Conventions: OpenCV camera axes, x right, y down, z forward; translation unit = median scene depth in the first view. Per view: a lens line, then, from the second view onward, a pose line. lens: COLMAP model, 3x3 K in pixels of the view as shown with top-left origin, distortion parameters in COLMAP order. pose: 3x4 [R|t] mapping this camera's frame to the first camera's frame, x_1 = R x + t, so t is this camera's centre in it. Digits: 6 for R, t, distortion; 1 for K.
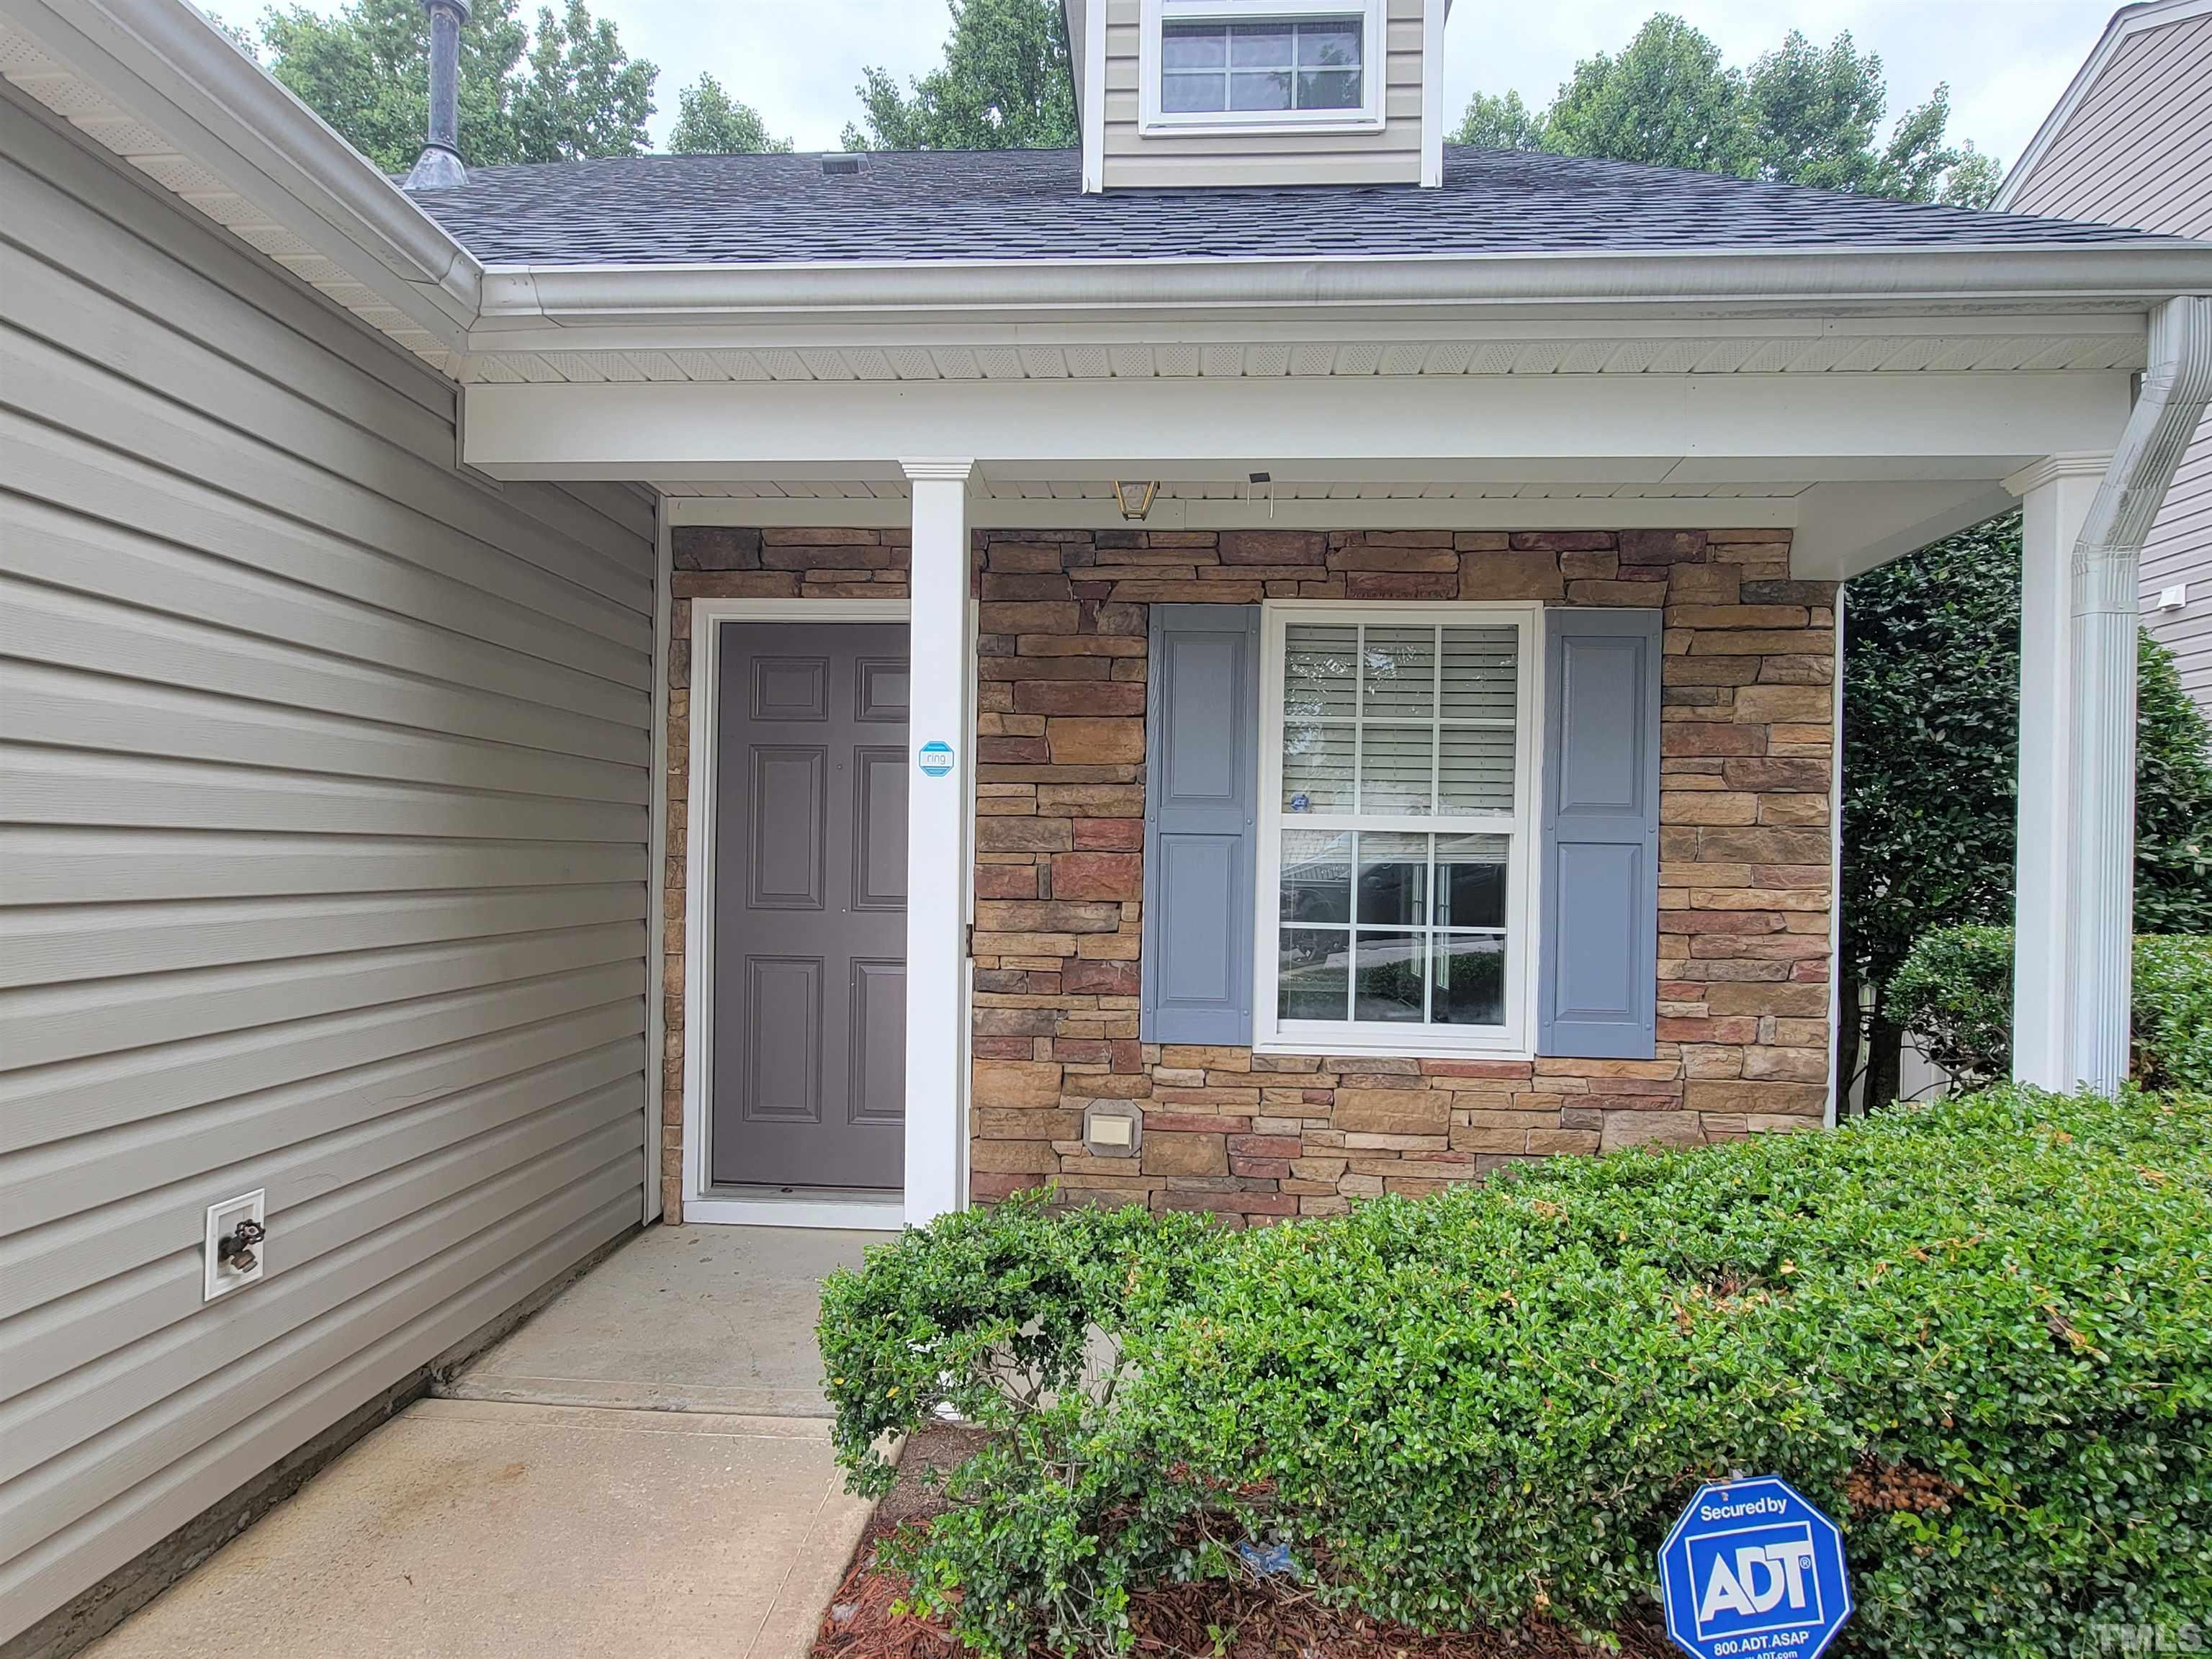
lens RADIAL K [[1125.4, 0, 1116.3], [0, 1125.4, 855.0], [0, 0, 1]] dist [-0.007253, 0.002815]
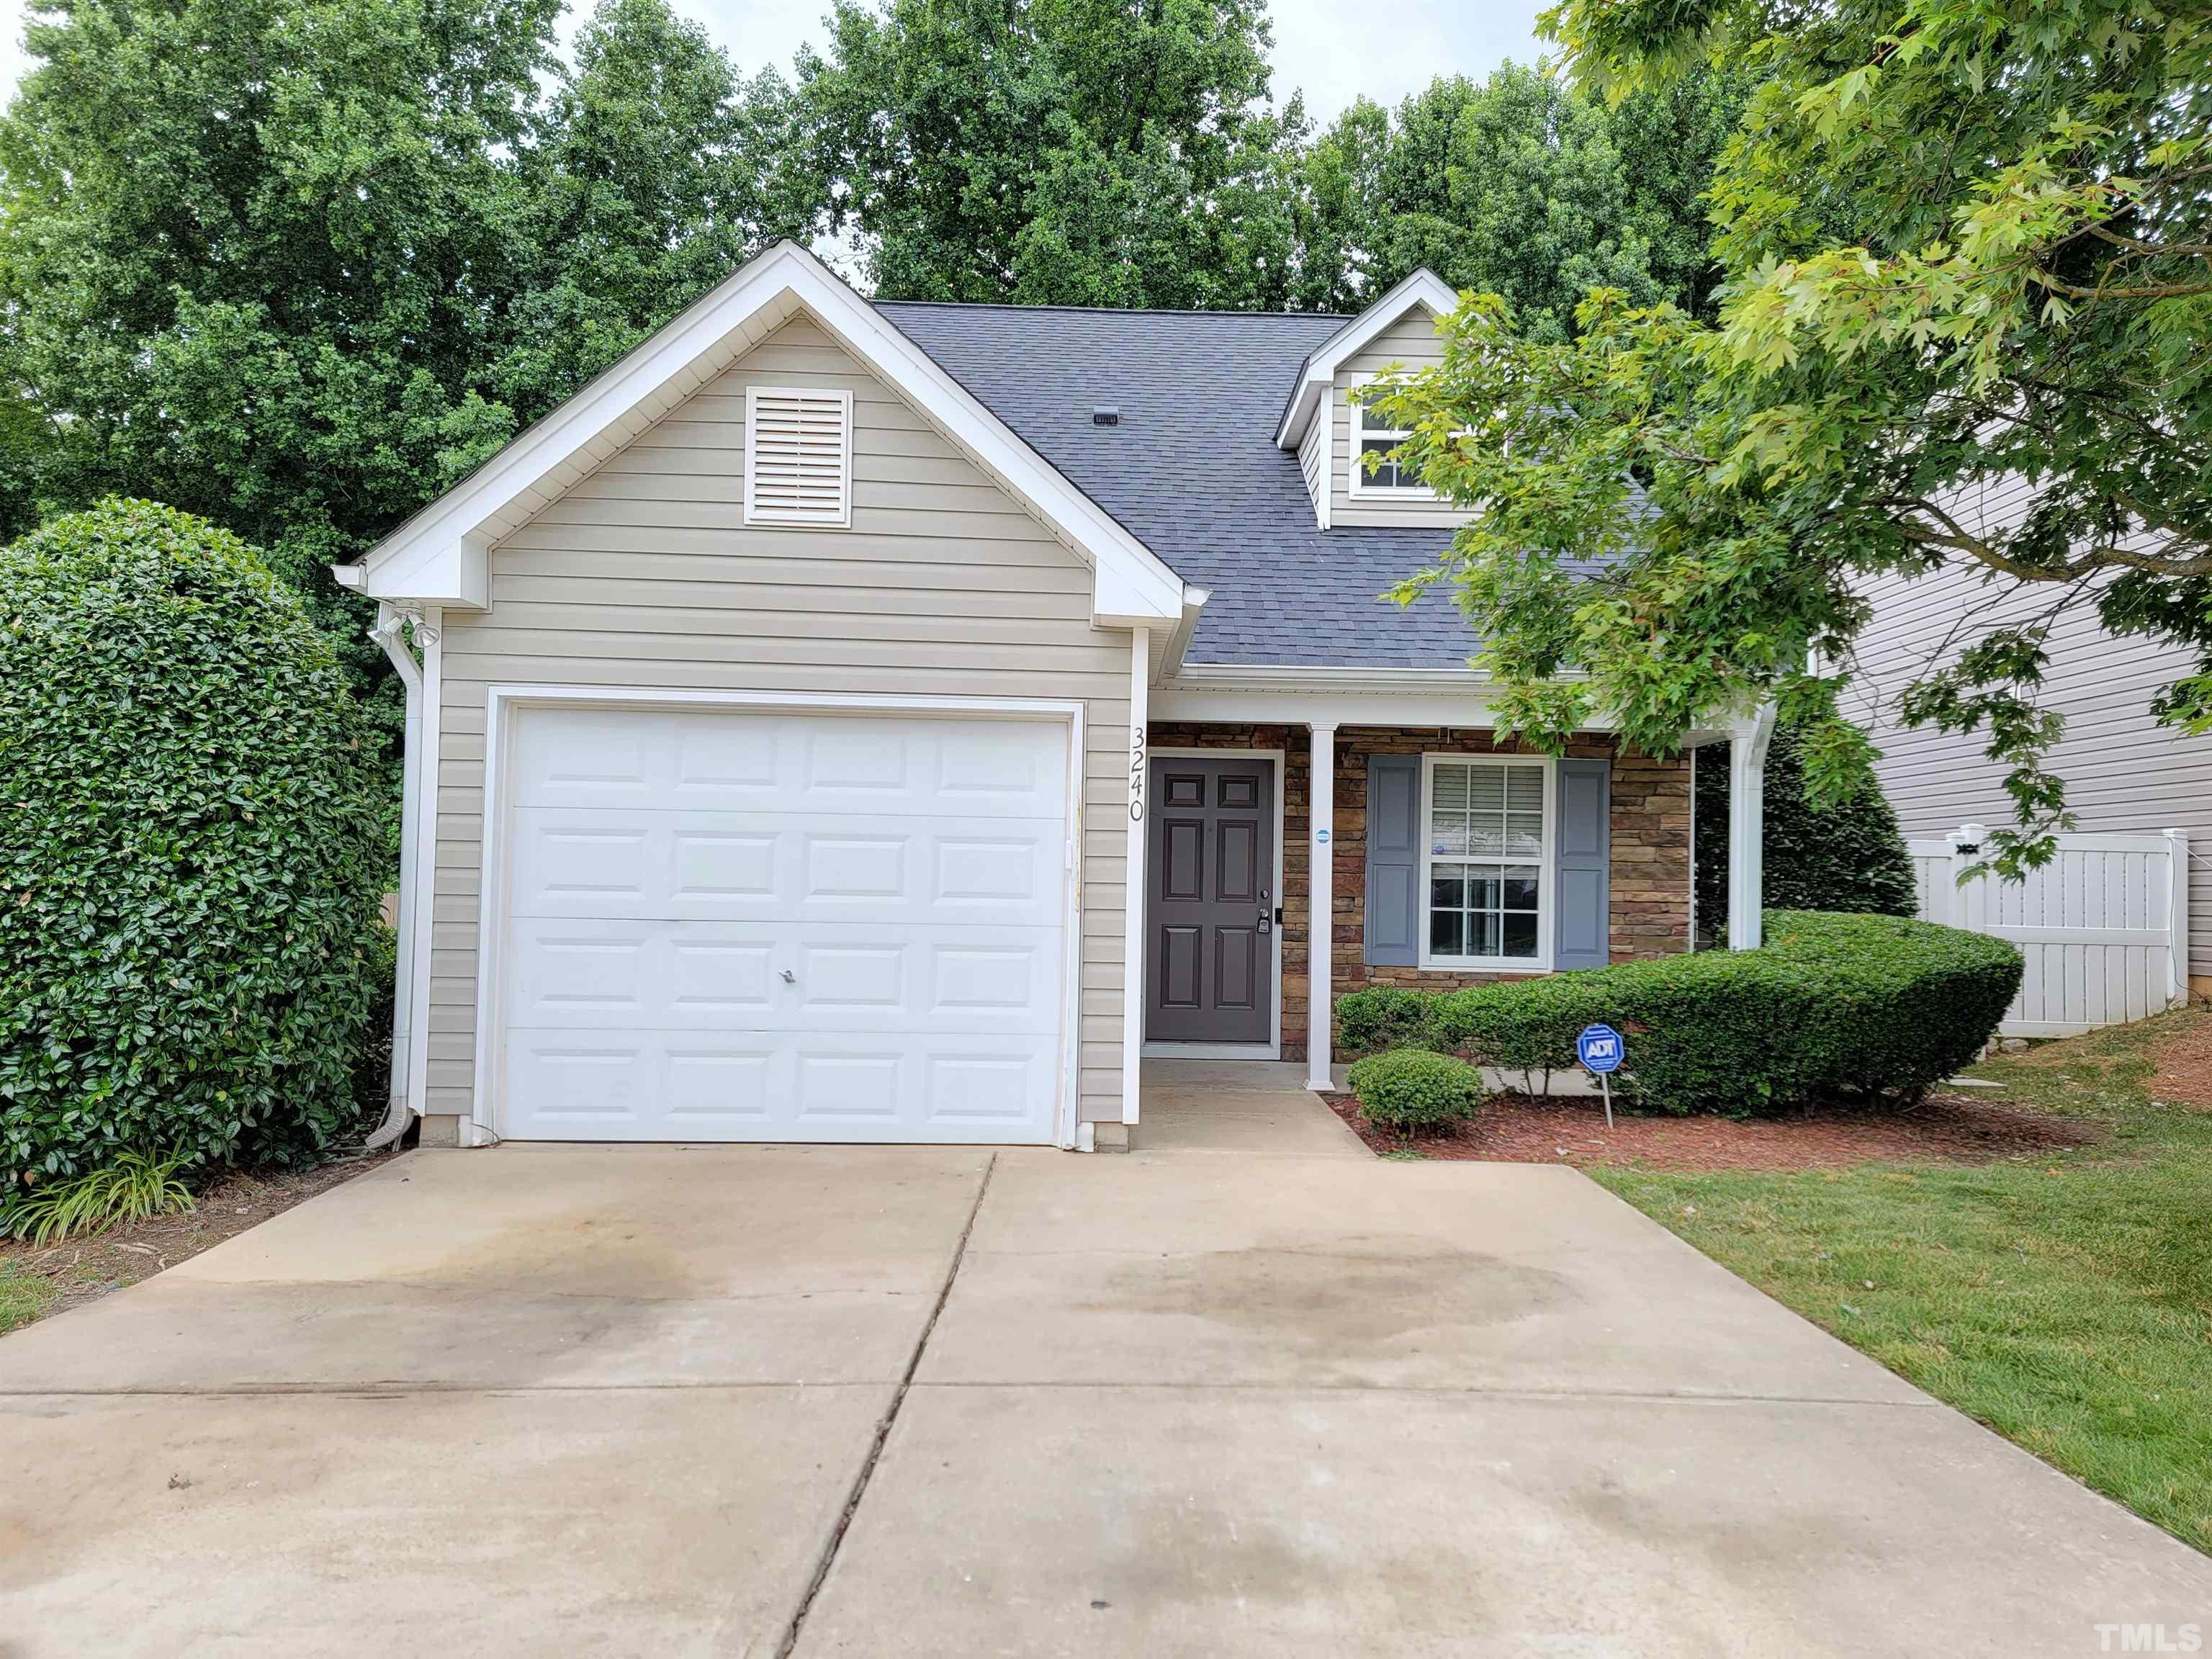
lens RADIAL K [[1537.9, 0, 1141.9], [0, 1537.9, 835.3], [0, 0, 1]] dist [0.081357, -0.063616]
pose [[0.996292, 0.005699, 0.085847, -0.637749], [-0.003008, 0.999501, -0.031436, 0.018029], [-0.085983, 0.031061, 0.995812, -1.810152]]
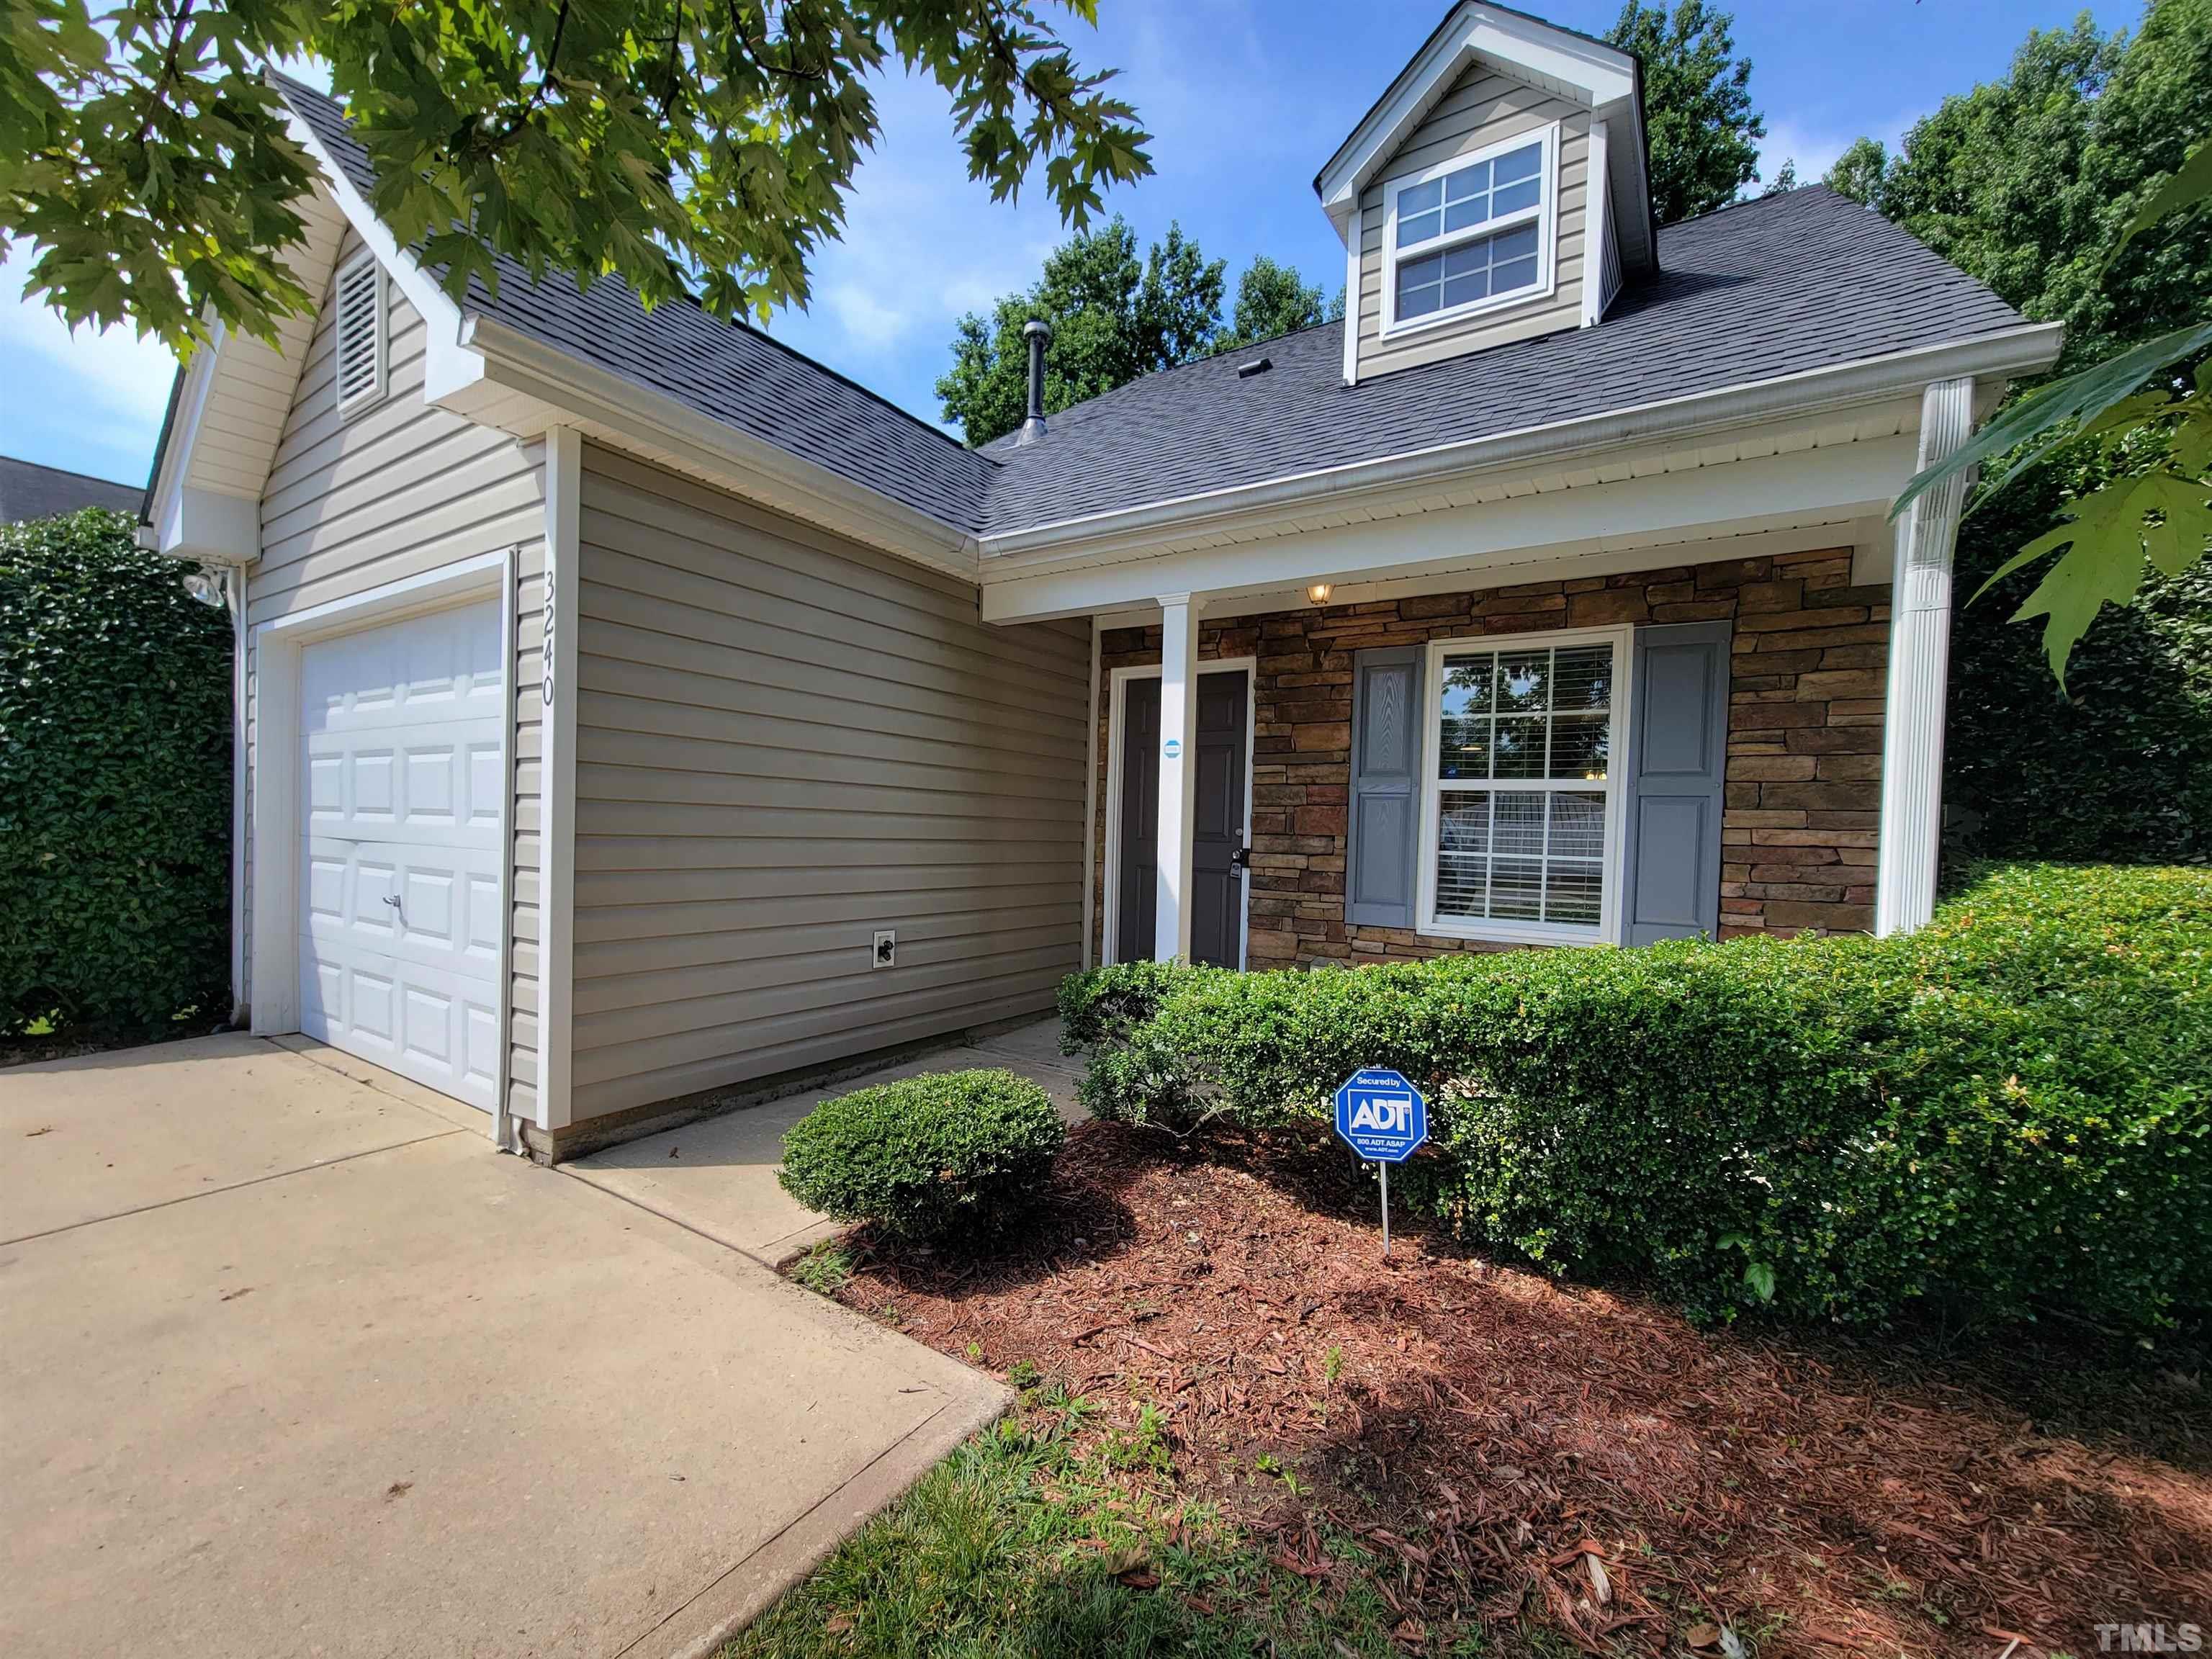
lens RADIAL K [[907.7, 0, 1118.8], [0, 907.7, 852.4], [0, 0, 1]] dist [-0.005863, 0.000580]
pose [[0.868019, 0.019405, -0.496152, 0.388837], [-0.014192, 0.999797, 0.014273, 0.051661], [0.496328, -0.005348, 0.868119, -0.293779]]
